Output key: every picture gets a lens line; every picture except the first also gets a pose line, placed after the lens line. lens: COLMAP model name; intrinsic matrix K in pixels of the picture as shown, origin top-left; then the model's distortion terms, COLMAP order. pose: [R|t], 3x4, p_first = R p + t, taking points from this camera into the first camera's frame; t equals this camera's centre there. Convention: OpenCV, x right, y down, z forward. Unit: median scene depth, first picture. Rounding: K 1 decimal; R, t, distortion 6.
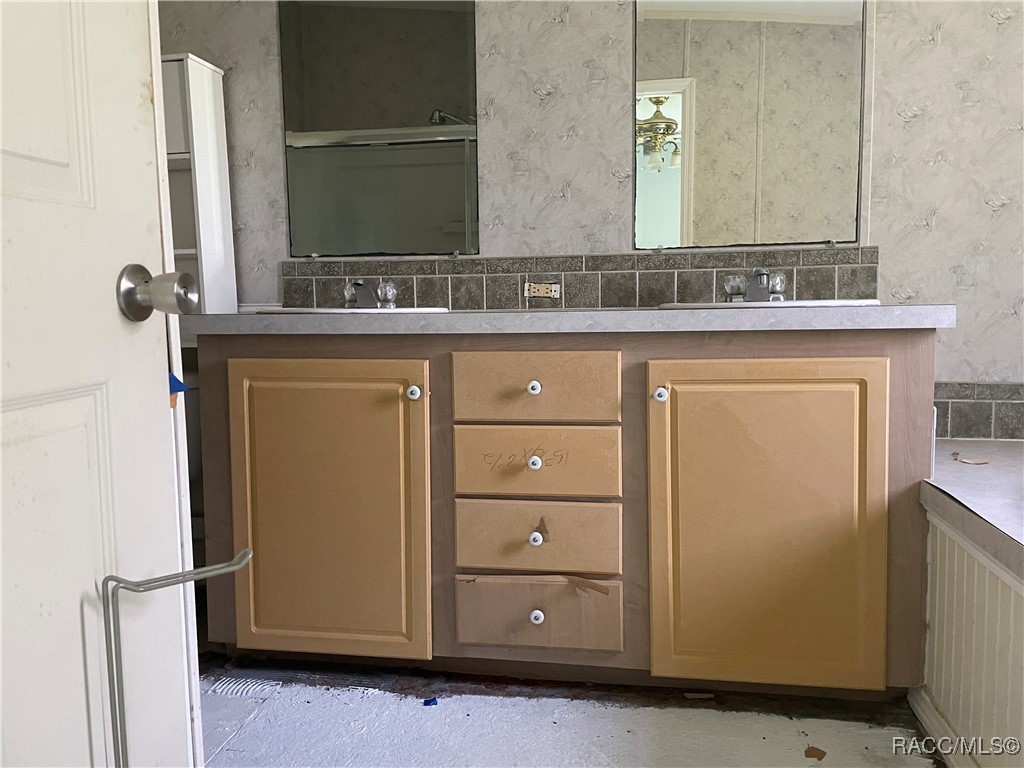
lens RADIAL K [[772.6, 0, 530.4], [0, 772.6, 383.6], [0, 0, 1]] dist [0.070833, -0.088919]
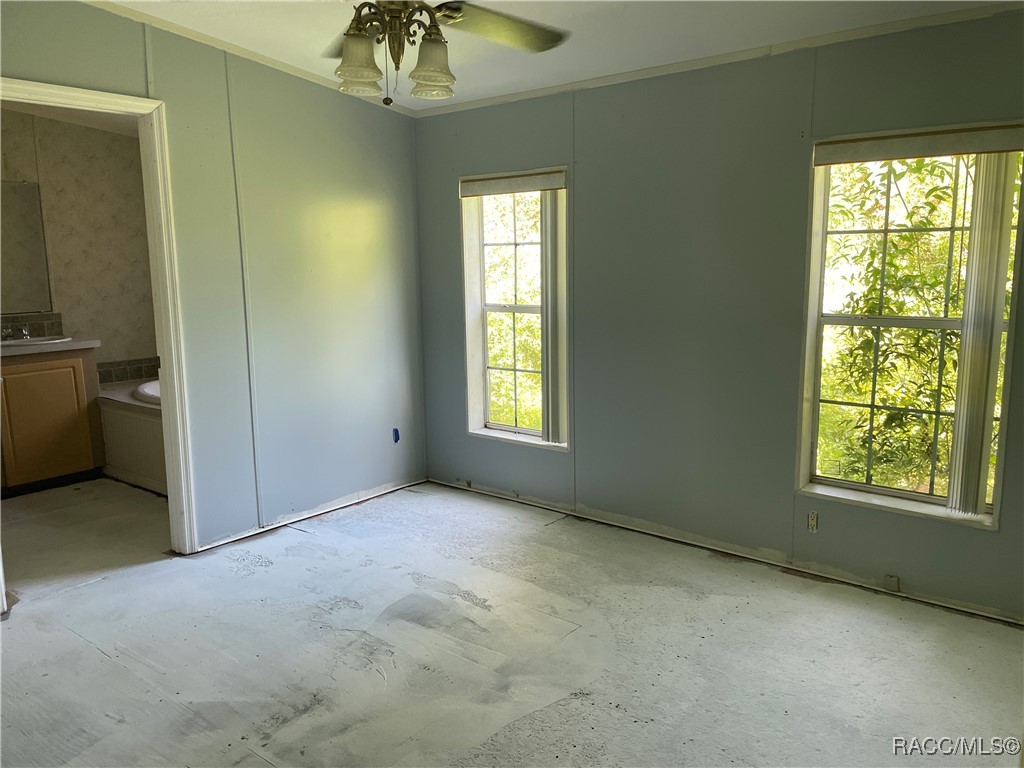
lens RADIAL K [[772.6, 0, 517.6], [0, 772.6, 384.0], [0, 0, 1]] dist [0.070833, -0.088919]
pose [[0.496545, -0.128406, 0.858461, -1.046889], [0.093470, 0.991157, 0.094190, -0.049072], [-0.862964, 0.033471, 0.504156, -1.576574]]
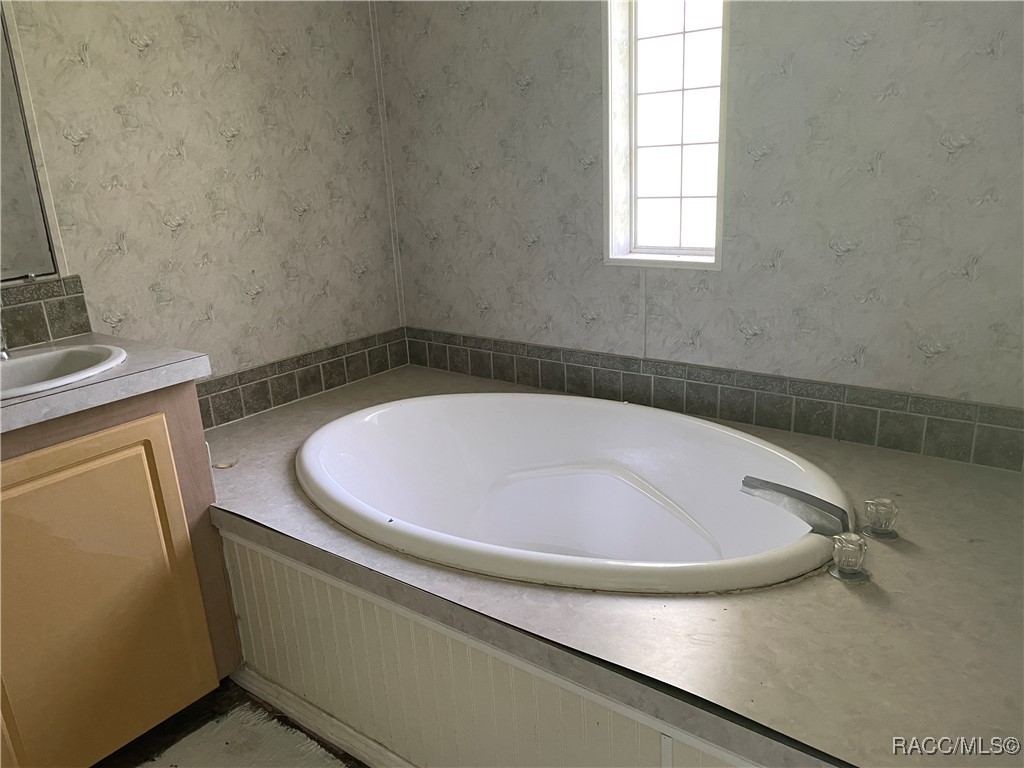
lens RADIAL K [[772.6, 0, 510.1], [0, 772.6, 390.1], [0, 0, 1]] dist [0.070833, -0.088919]
pose [[0.476039, -0.266218, 0.838162, -0.161059], [0.125390, 0.963889, 0.234935, -0.203000], [-0.870439, -0.006741, 0.492230, 0.047791]]
